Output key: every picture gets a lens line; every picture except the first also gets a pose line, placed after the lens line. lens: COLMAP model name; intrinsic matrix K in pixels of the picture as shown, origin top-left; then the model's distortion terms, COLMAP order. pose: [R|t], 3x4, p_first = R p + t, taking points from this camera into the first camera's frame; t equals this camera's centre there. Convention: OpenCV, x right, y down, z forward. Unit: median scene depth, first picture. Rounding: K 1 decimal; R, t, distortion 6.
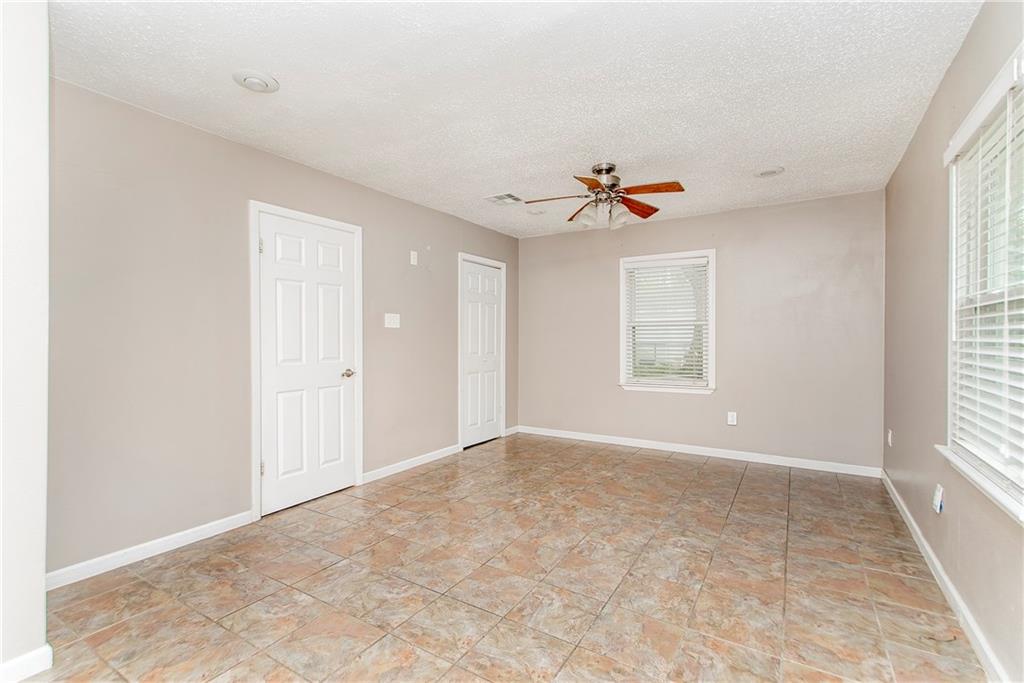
lens RADIAL K [[441.3, 0, 517.9], [0, 441.3, 334.7], [0, 0, 1]] dist [0.022897, -0.006399]
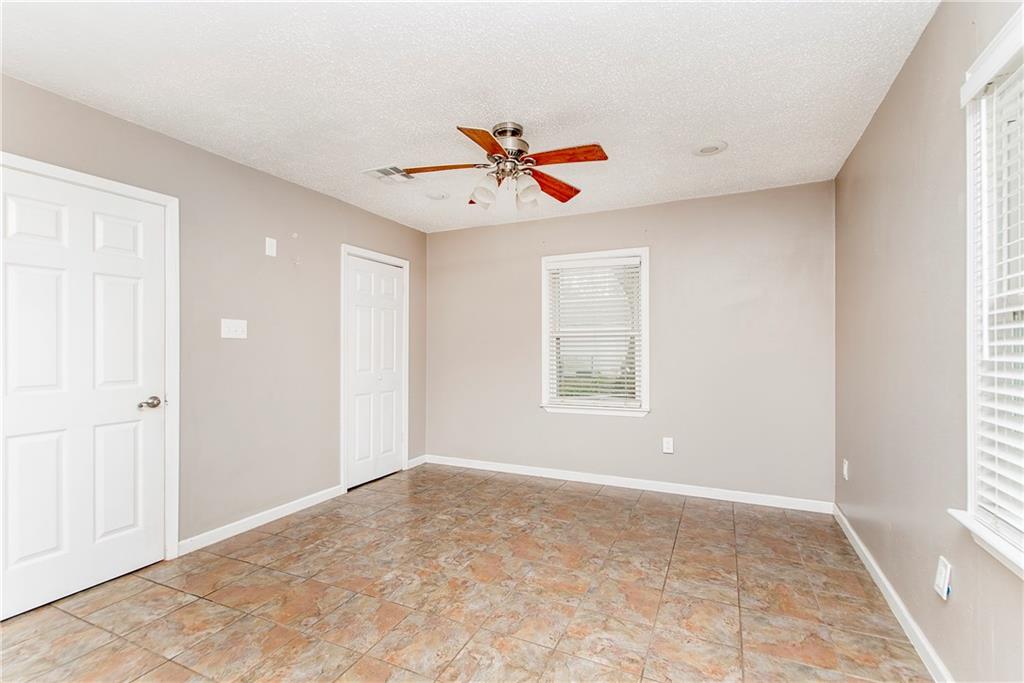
lens RADIAL K [[441.3, 0, 510.1], [0, 441.3, 339.9], [0, 0, 1]] dist [0.022897, -0.006399]
pose [[0.993881, 0.001612, 0.110445, 0.106435], [-0.000374, 0.999937, -0.011234, -0.005115], [-0.110456, 0.011124, 0.993819, 0.227585]]
